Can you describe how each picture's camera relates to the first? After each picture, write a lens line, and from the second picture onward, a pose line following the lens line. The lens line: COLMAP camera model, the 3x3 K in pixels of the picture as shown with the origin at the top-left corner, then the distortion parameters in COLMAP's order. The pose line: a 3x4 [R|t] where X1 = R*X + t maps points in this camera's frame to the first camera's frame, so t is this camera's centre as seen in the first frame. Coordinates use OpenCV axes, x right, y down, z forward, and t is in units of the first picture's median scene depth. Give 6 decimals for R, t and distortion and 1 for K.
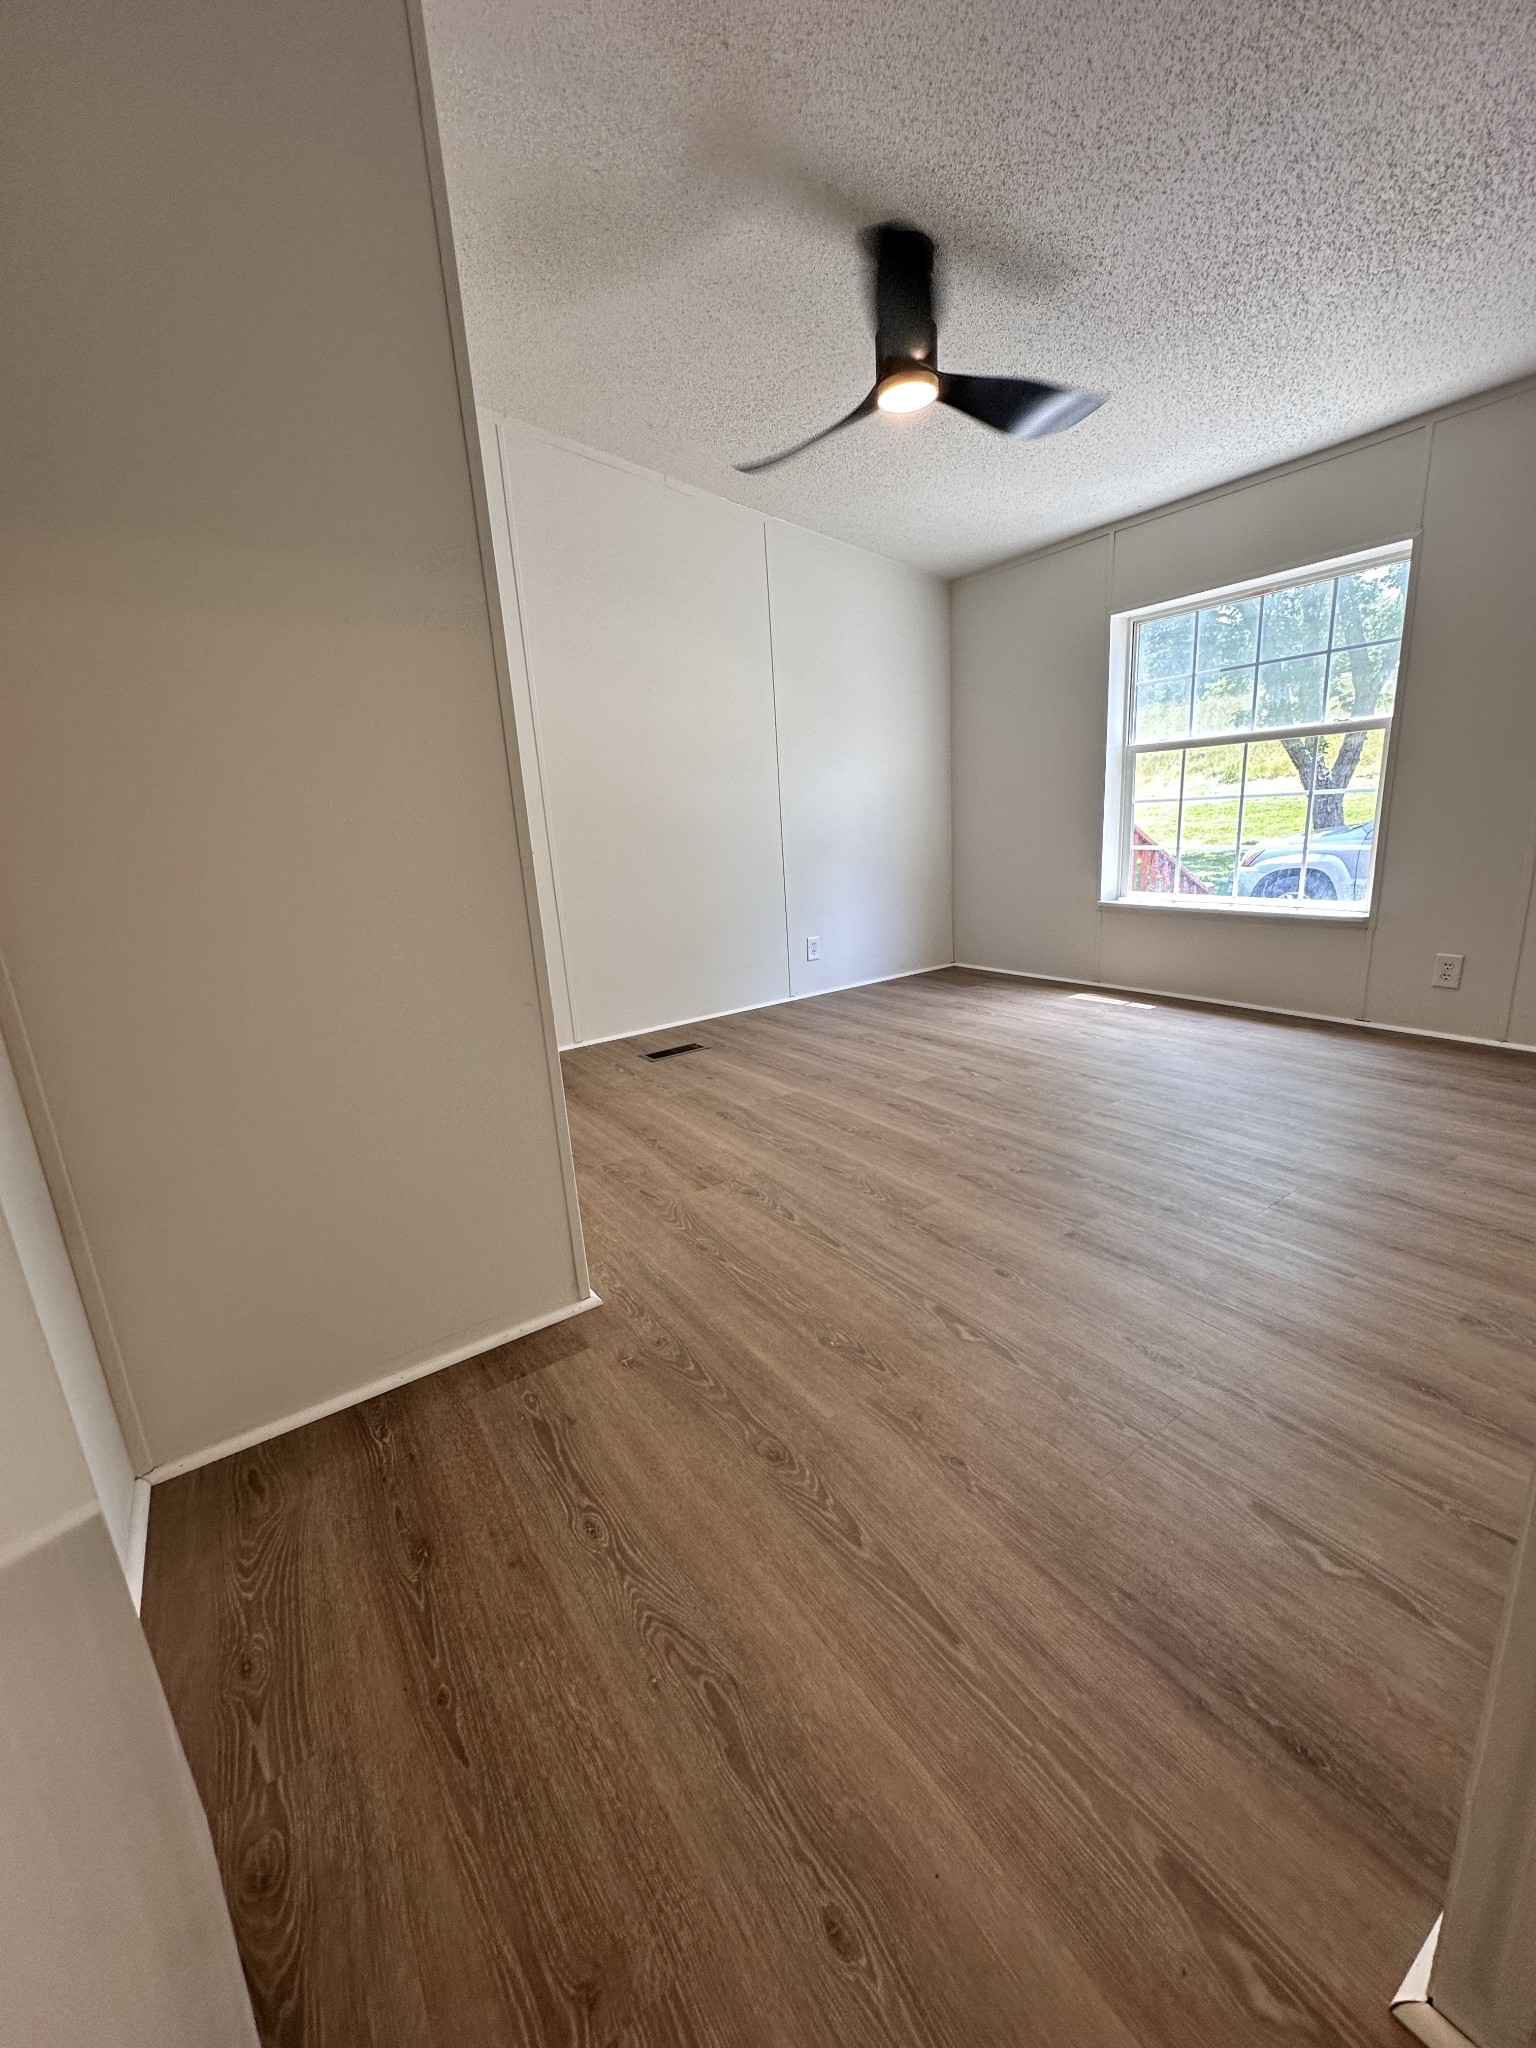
lens RADIAL K [[781.5, 0, 833.7], [0, 781.5, 1001.1], [0, 0, 1]] dist [0.000983, 0.000055]
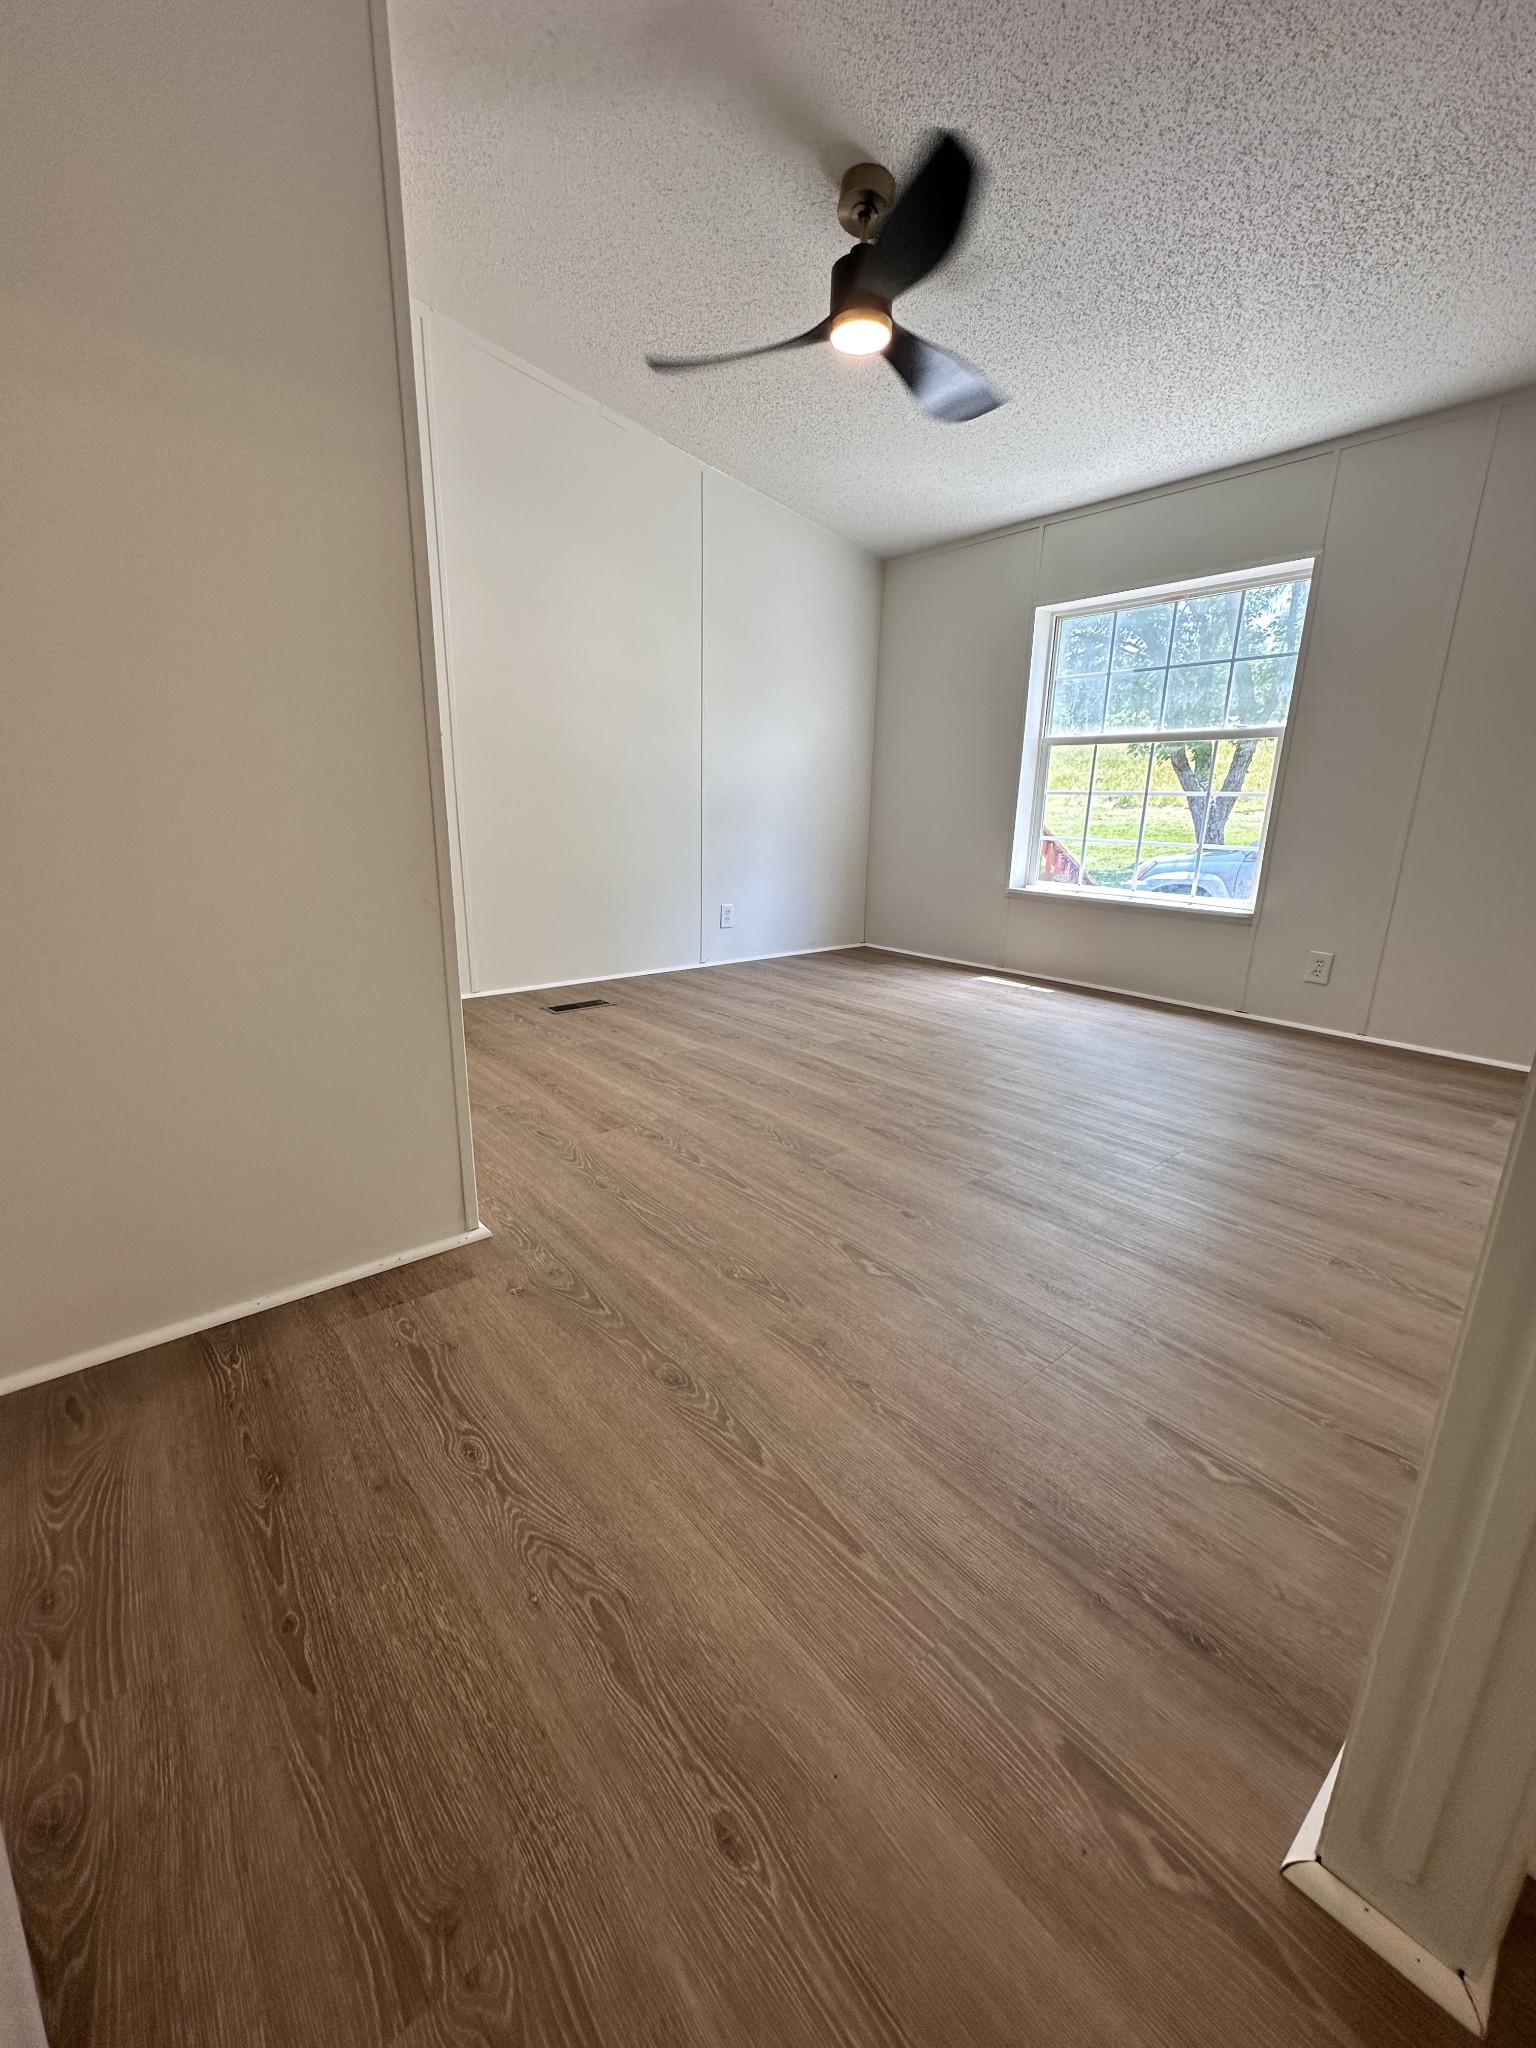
lens RADIAL K [[766.1, 0, 821.1], [0, 766.1, 1008.6], [0, 0, 1]] dist [0.000352, 0.000206]
pose [[0.992327, 0.054314, 0.111068, -0.024533], [-0.054855, 0.998493, 0.001820, 0.115841], [-0.110802, -0.007899, 0.993811, 0.052067]]
